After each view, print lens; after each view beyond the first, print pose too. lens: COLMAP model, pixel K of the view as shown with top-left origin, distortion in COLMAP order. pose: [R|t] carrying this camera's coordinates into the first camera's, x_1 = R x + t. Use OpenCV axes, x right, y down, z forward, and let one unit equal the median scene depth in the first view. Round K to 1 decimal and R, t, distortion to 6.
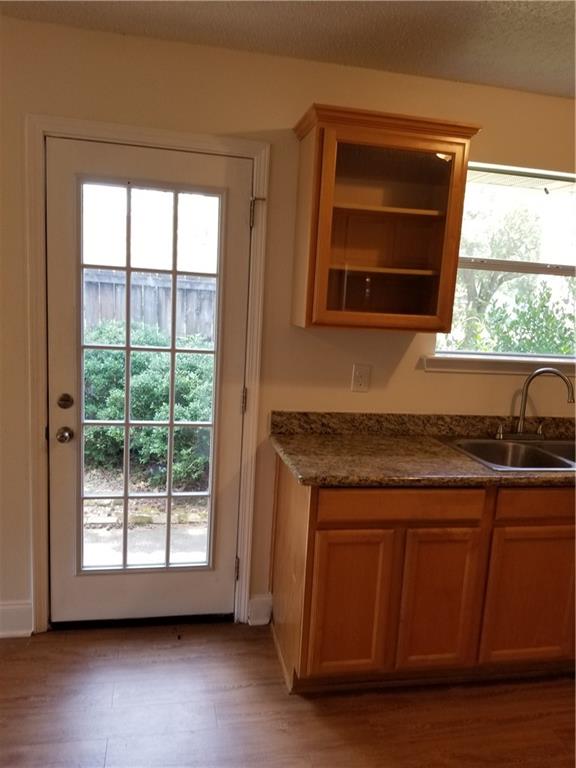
lens RADIAL K [[599.6, 0, 288.7], [0, 599.6, 391.5], [0, 0, 1]] dist [0.059820, -0.087621]
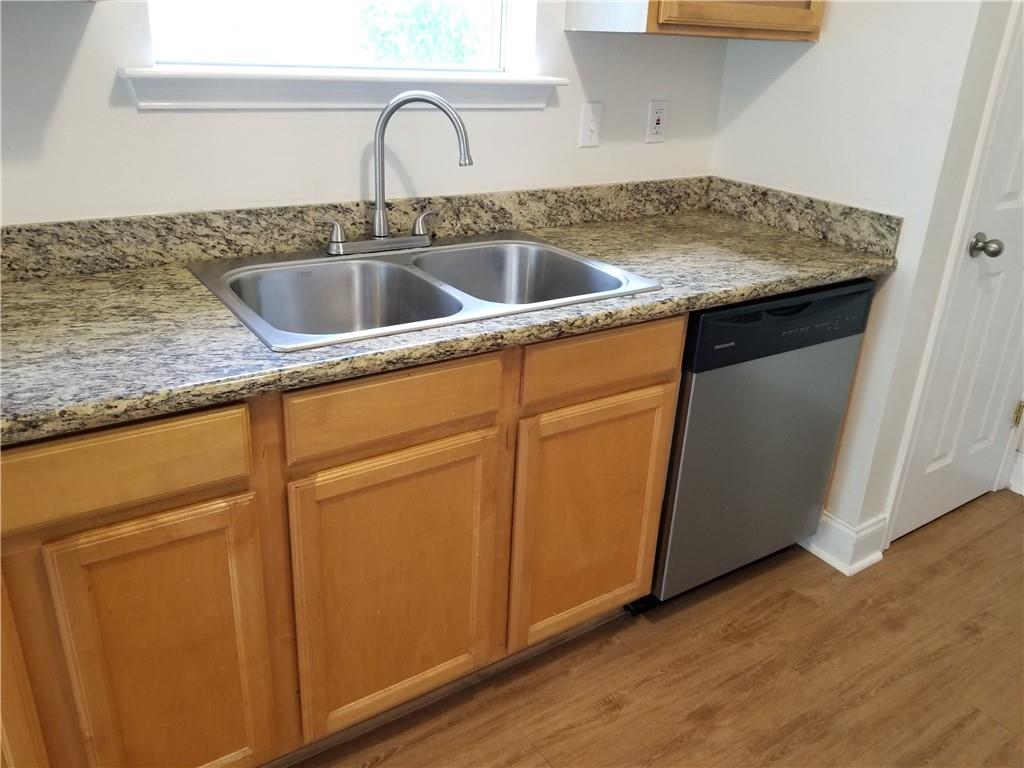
lens RADIAL K [[799.5, 0, 509.1], [0, 799.5, 373.2], [0, 0, 1]] dist [0.059820, -0.087621]
pose [[0.930073, -0.159968, 0.330719, 0.256757], [0.067753, 0.959468, 0.273553, 0.005618], [-0.361074, -0.232017, 0.903213, 0.372248]]
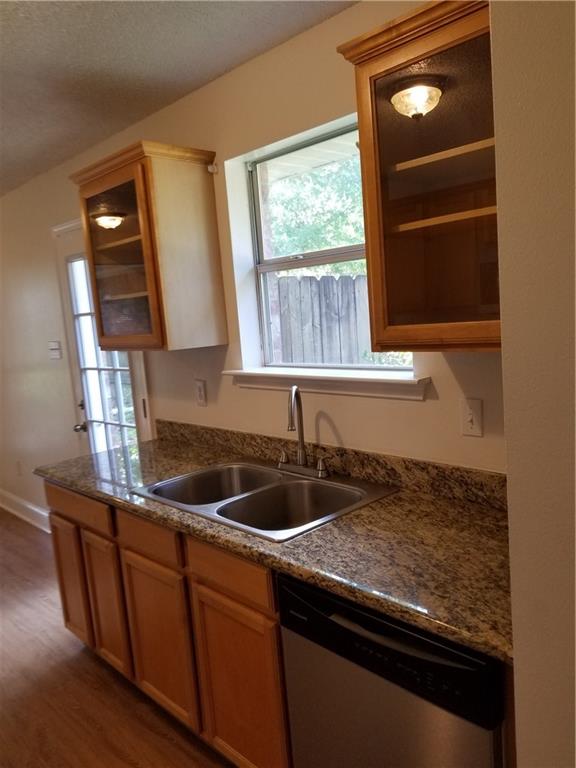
lens RADIAL K [[599.6, 0, 291.2], [0, 599.6, 389.4], [0, 0, 1]] dist [0.059820, -0.087621]
pose [[0.507717, 0.014864, -0.861396, 1.092414], [-0.021825, 0.999752, 0.004387, -0.035239], [0.861247, 0.016572, 0.507916, 0.605716]]
